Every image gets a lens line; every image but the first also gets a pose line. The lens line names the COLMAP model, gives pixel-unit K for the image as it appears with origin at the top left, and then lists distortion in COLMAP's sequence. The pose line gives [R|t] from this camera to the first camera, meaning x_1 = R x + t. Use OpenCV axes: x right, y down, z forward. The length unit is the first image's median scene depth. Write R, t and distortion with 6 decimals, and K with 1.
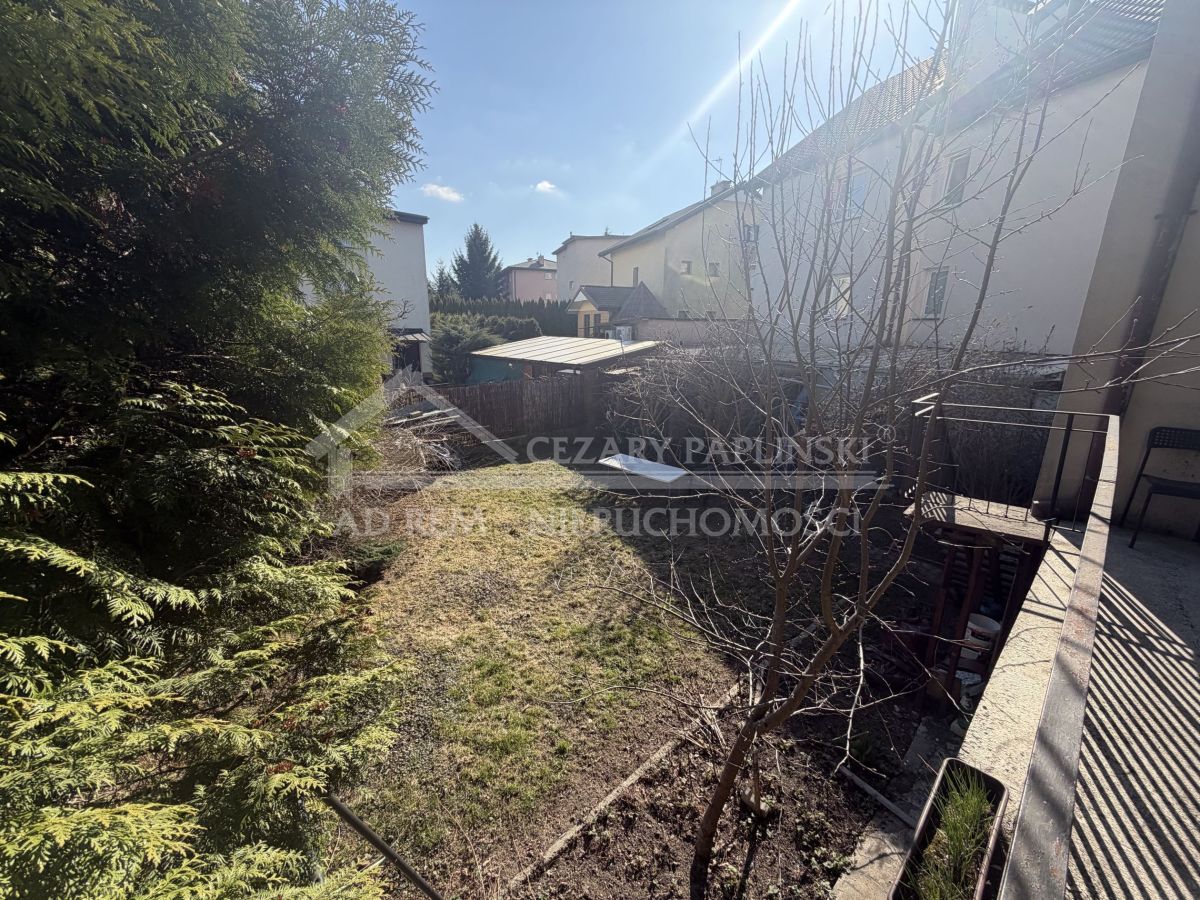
lens RADIAL K [[482.8, 0, 600.3], [0, 482.8, 453.3], [0, 0, 1]] dist [-0.000581, 0.000335]
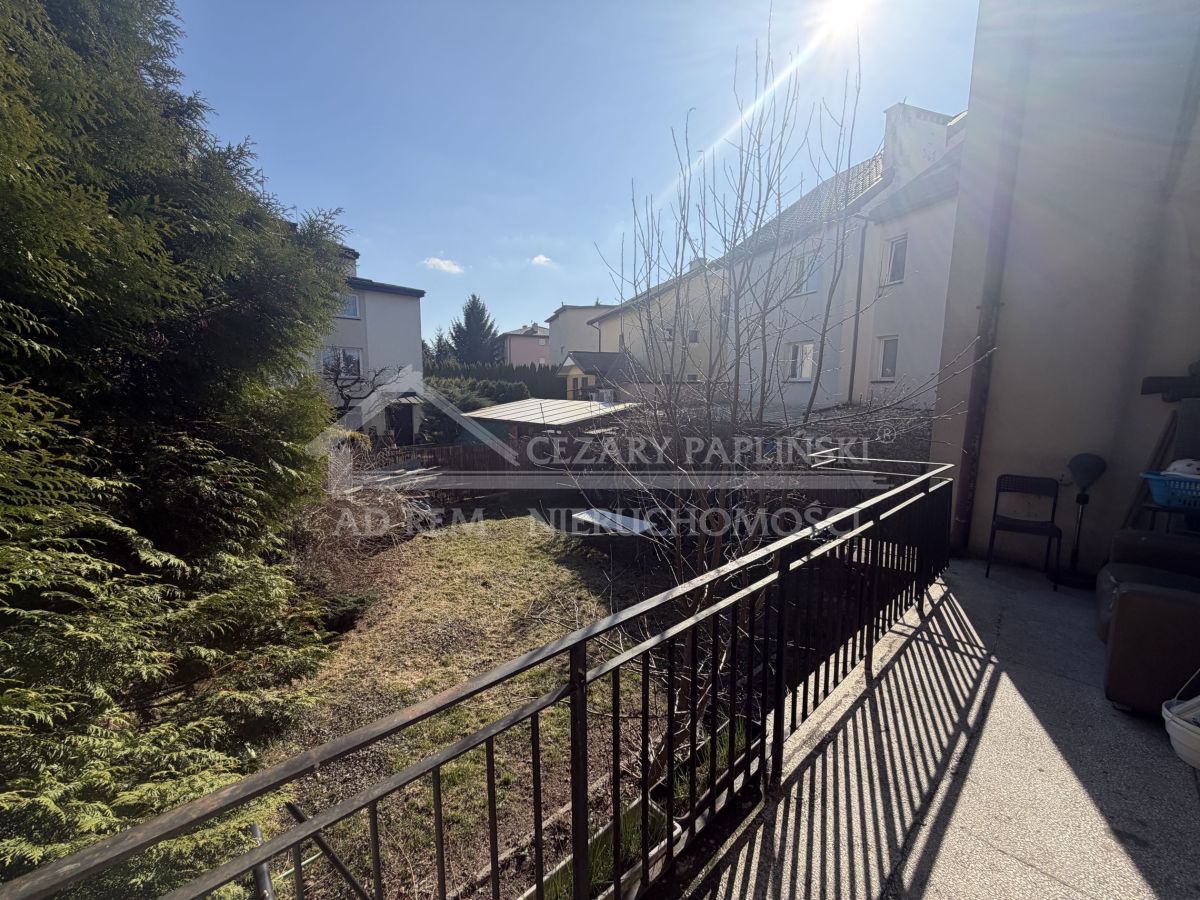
lens RADIAL K [[482.8, 0, 600.3], [0, 482.8, 453.3], [0, 0, 1]] dist [-0.000581, 0.000335]
pose [[0.999941, -0.005508, 0.009337, 0.064655], [0.006611, 0.992435, -0.122596, 0.014207], [-0.008591, 0.122650, 0.992413, -0.078976]]
